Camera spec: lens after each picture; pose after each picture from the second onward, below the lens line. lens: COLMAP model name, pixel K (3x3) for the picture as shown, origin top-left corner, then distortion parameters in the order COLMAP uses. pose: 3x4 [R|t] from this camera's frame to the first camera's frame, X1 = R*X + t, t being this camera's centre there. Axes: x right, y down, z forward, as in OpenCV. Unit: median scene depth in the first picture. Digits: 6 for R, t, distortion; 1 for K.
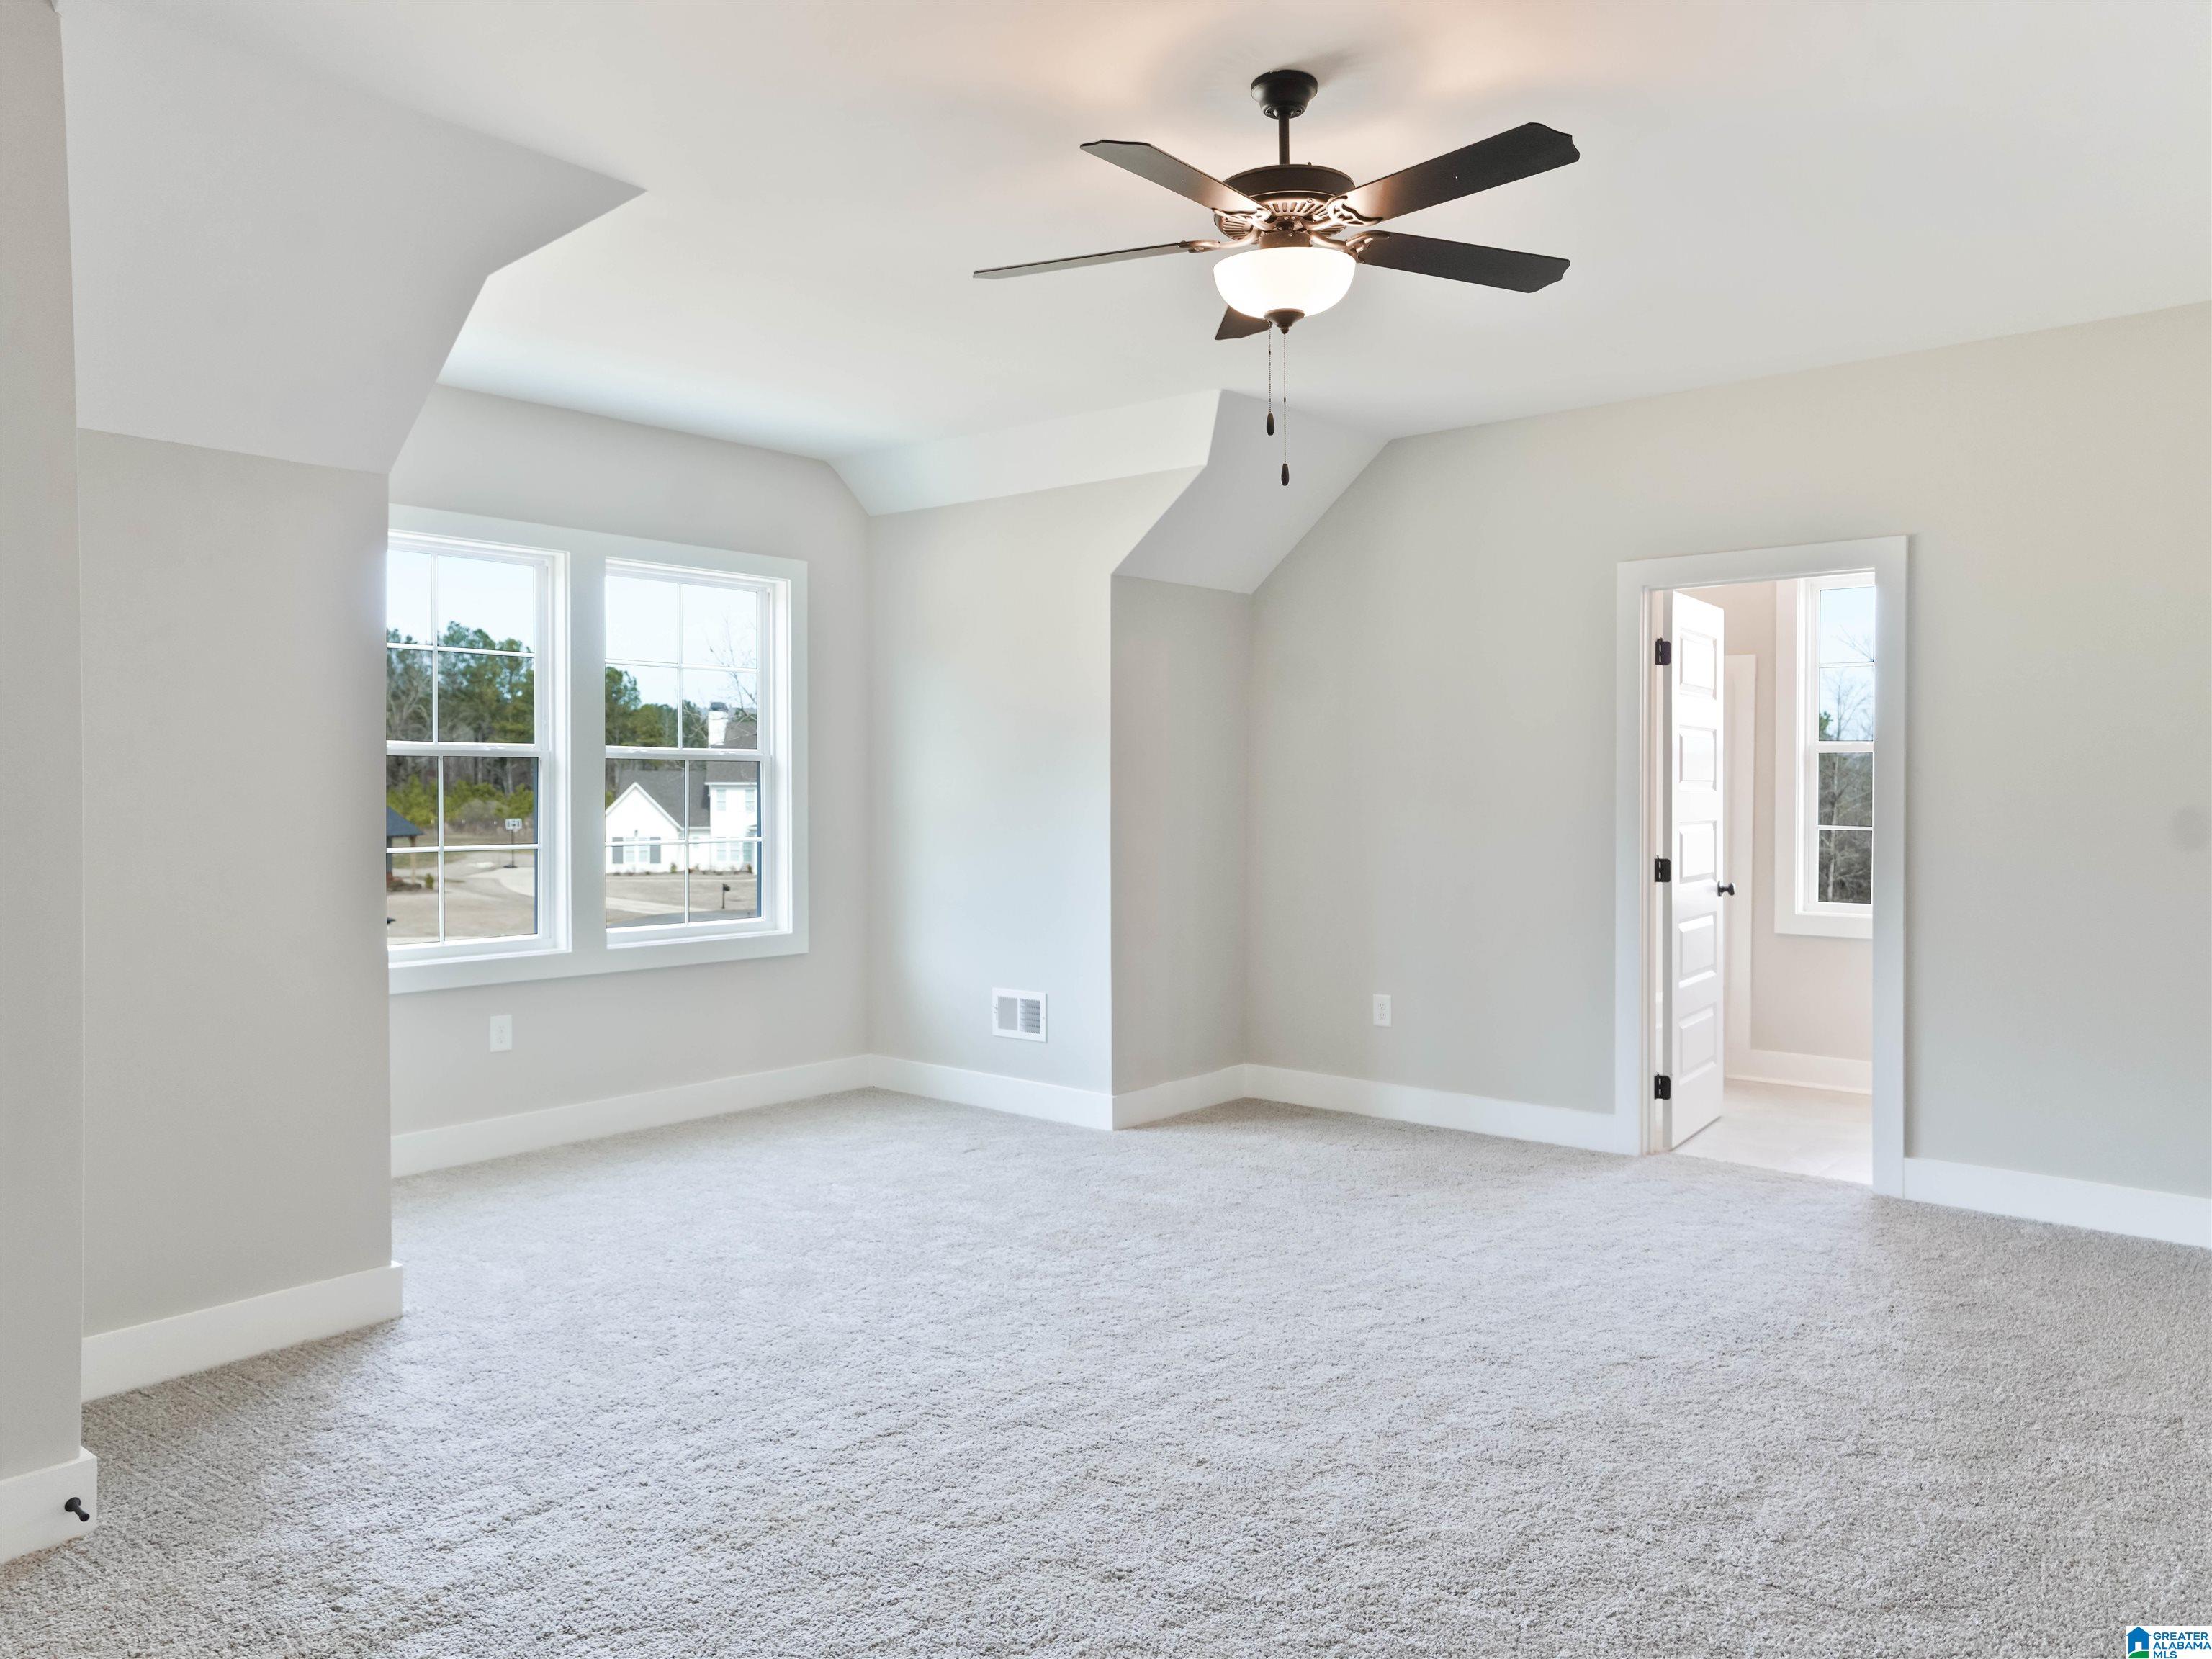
lens RADIAL K [[1548.1, 0, 1076.8], [0, 1548.1, 820.5], [0, 0, 1]] dist [-0.005873, 0.061870]
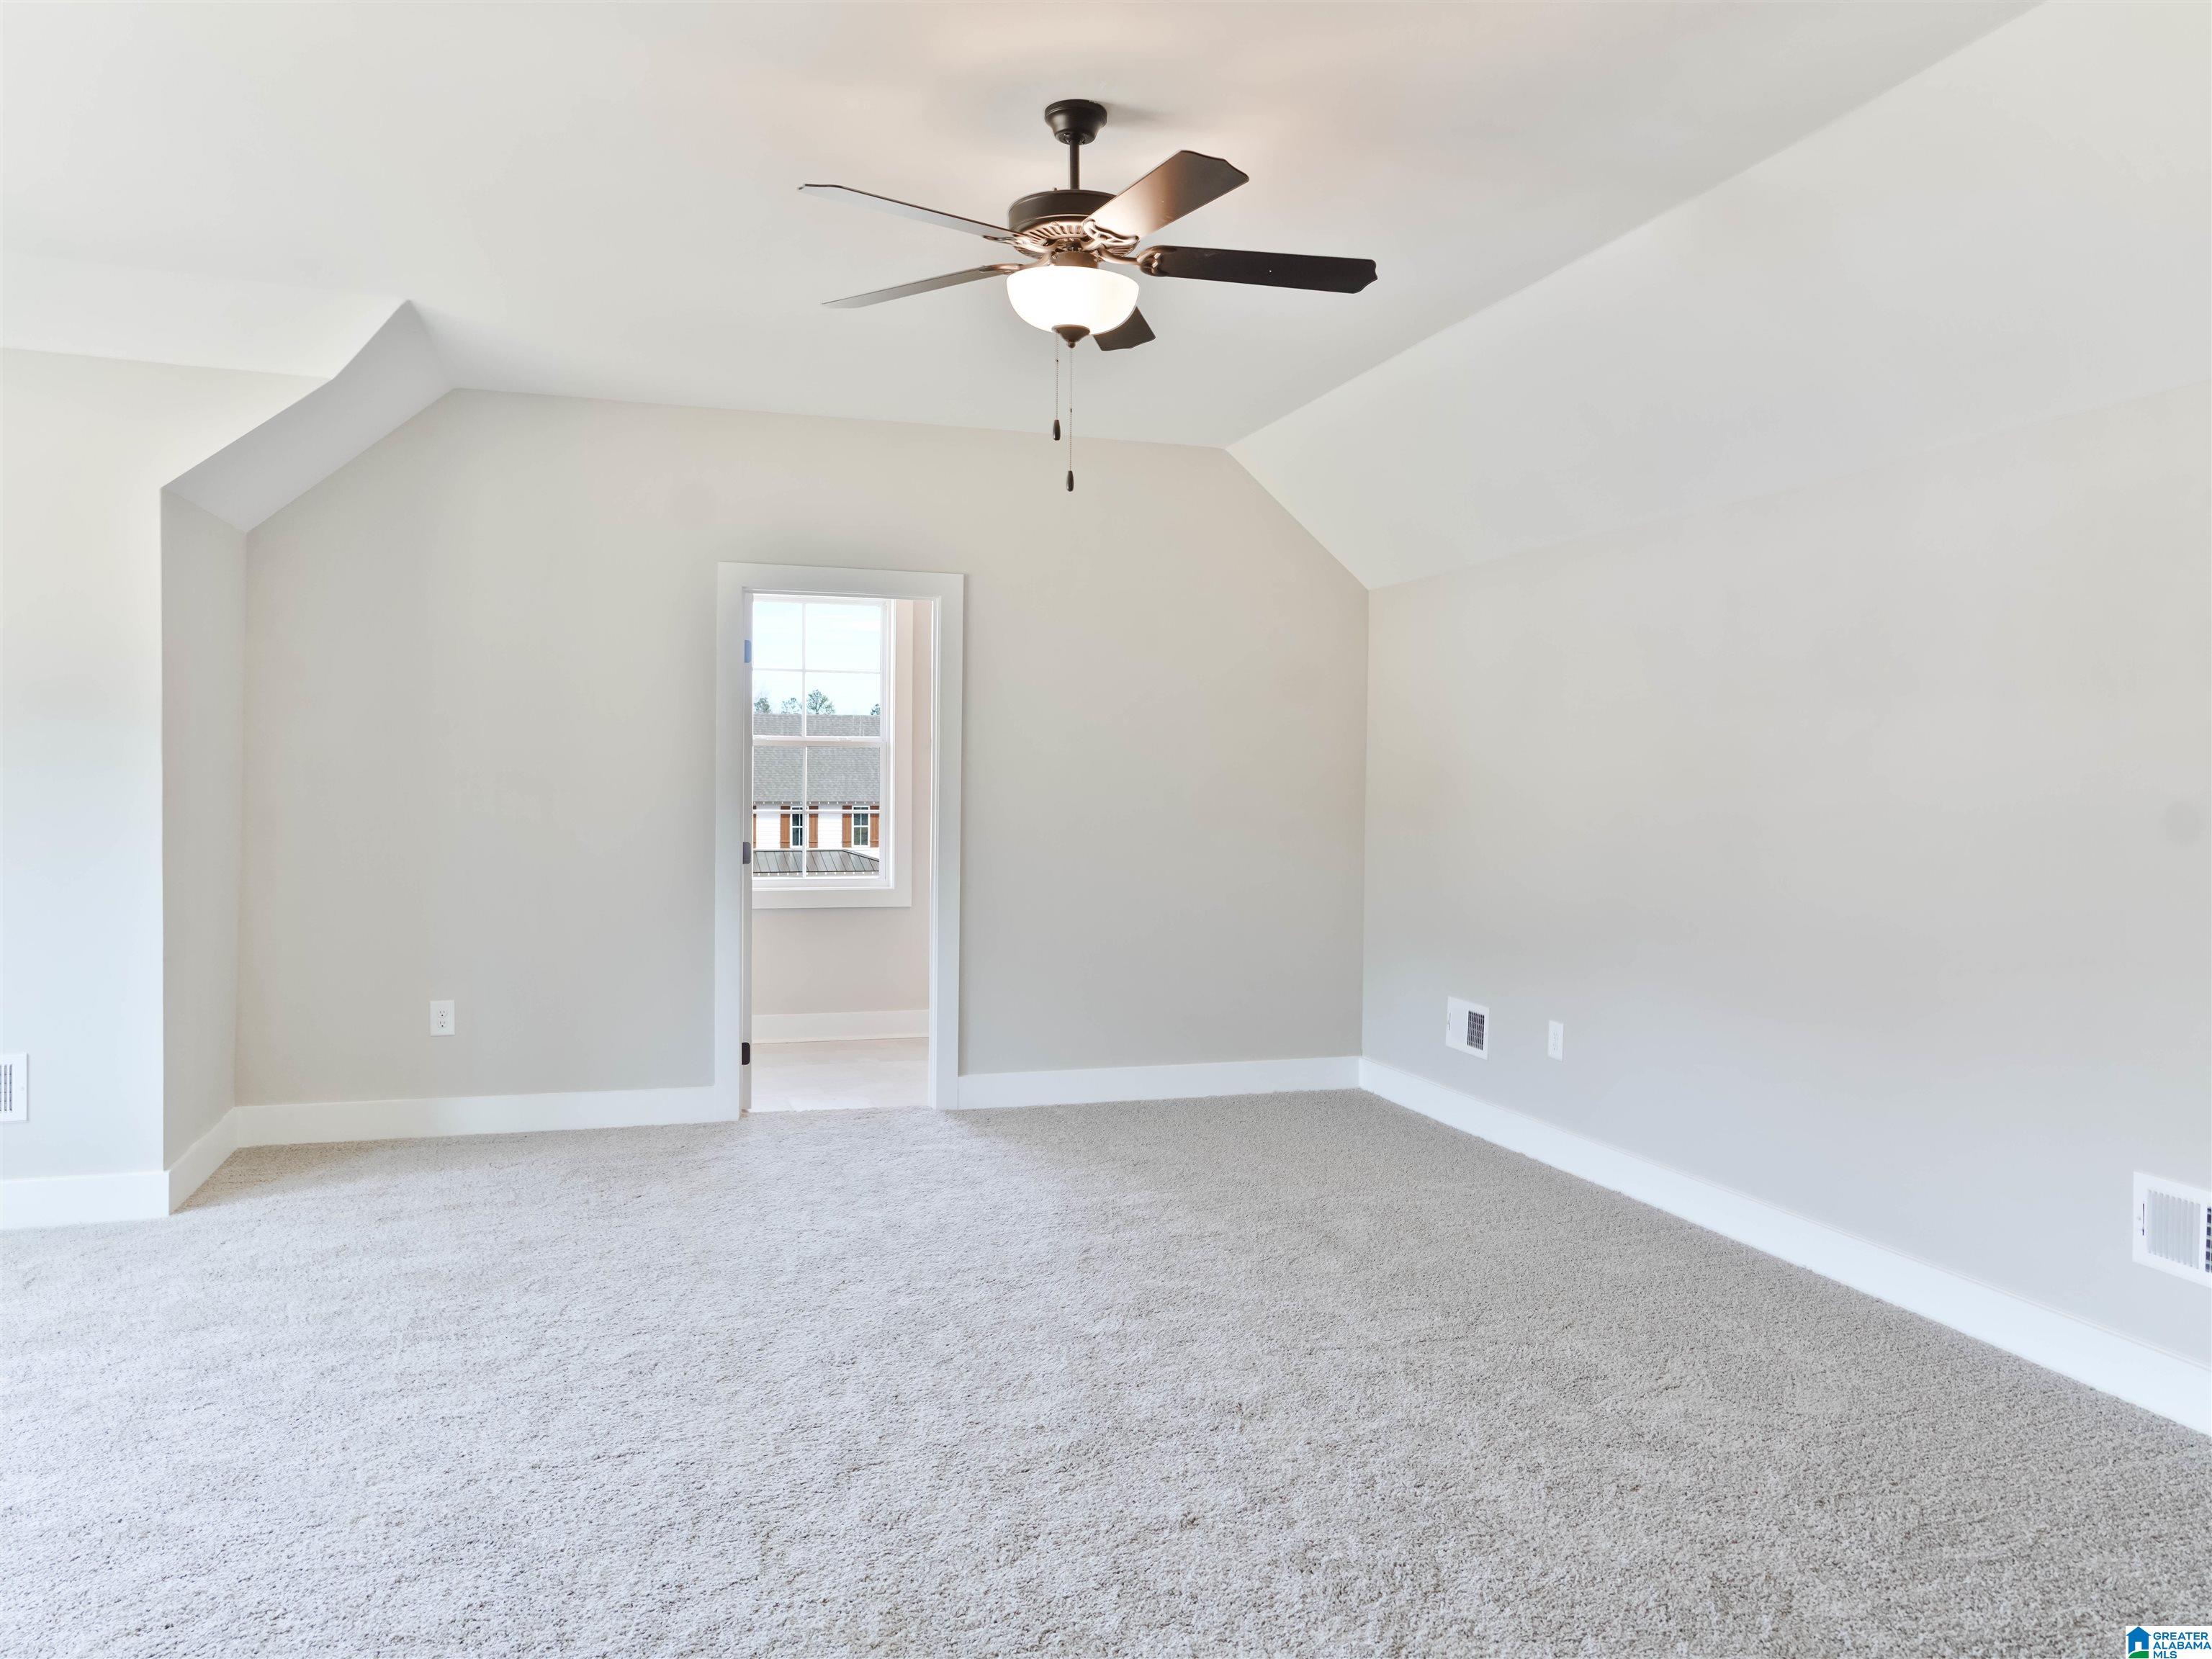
lens RADIAL K [[1548.1, 0, 1076.8], [0, 1548.1, 820.5], [0, 0, 1]] dist [-0.005873, 0.061870]
pose [[0.544022, -0.011826, 0.838988, -0.566524], [0.005309, 0.999929, 0.010652, -0.000677], [-0.839054, -0.001341, 0.544046, 0.310449]]
